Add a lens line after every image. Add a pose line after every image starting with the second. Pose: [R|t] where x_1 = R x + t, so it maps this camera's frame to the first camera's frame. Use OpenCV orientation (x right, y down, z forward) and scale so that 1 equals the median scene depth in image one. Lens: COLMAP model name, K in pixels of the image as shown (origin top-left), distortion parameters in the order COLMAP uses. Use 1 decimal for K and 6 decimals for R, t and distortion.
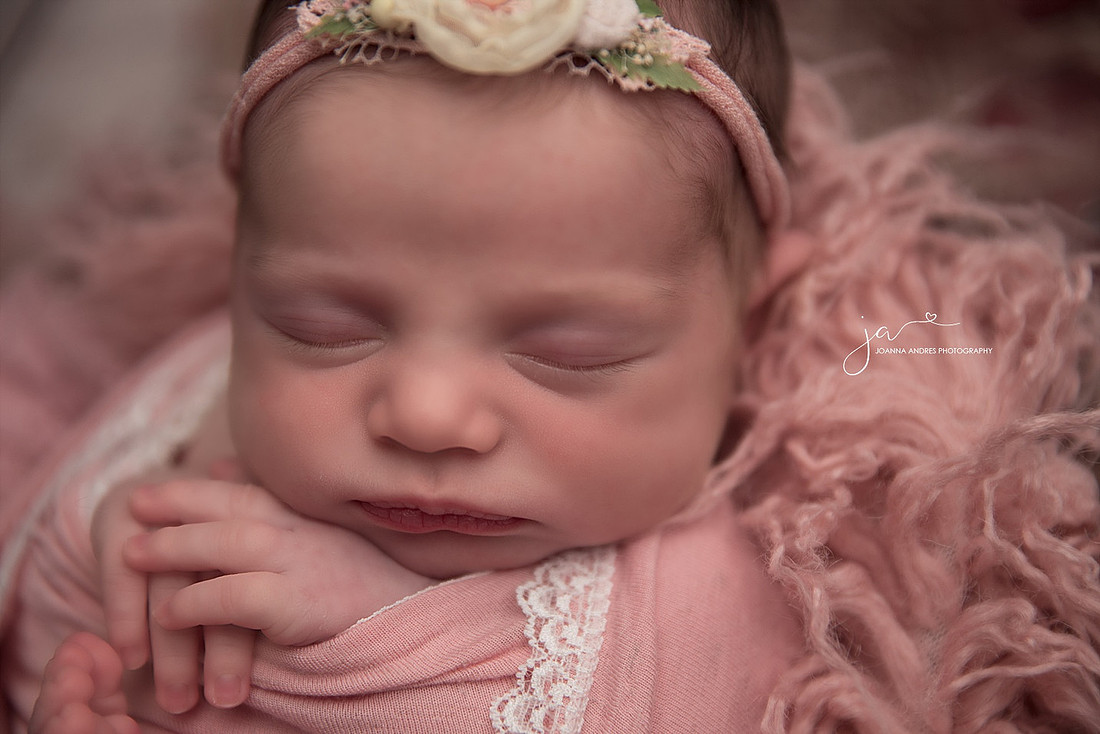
lens RADIAL K [[1854.0, 0, 550.0], [0, 1854.0, 367.0], [0, 0, 1]] dist [-0.020683, -0.000392]
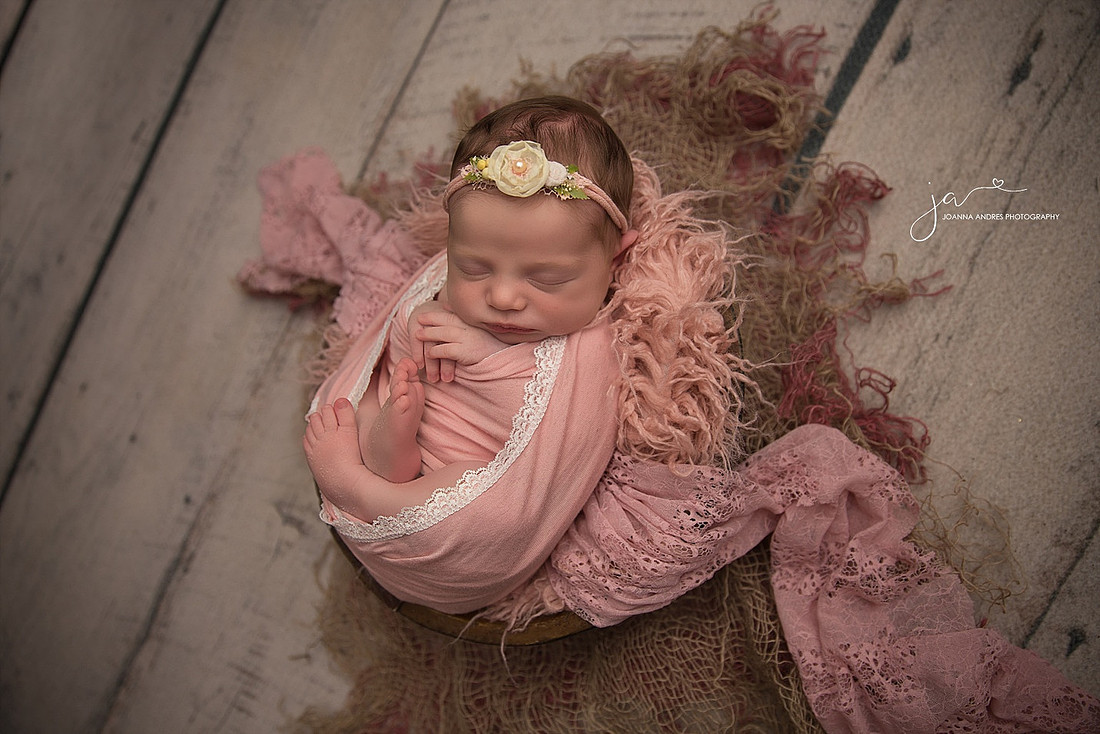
lens RADIAL K [[800.2, 0, 550.0], [0, 800.2, 367.0], [0, 0, 1]] dist [-0.021866, 0.002350]
pose [[0.991353, 0.033767, -0.126801, 0.185307], [-0.001566, 0.969299, 0.245881, -0.190990], [0.131211, -0.243556, 0.960970, -0.341735]]
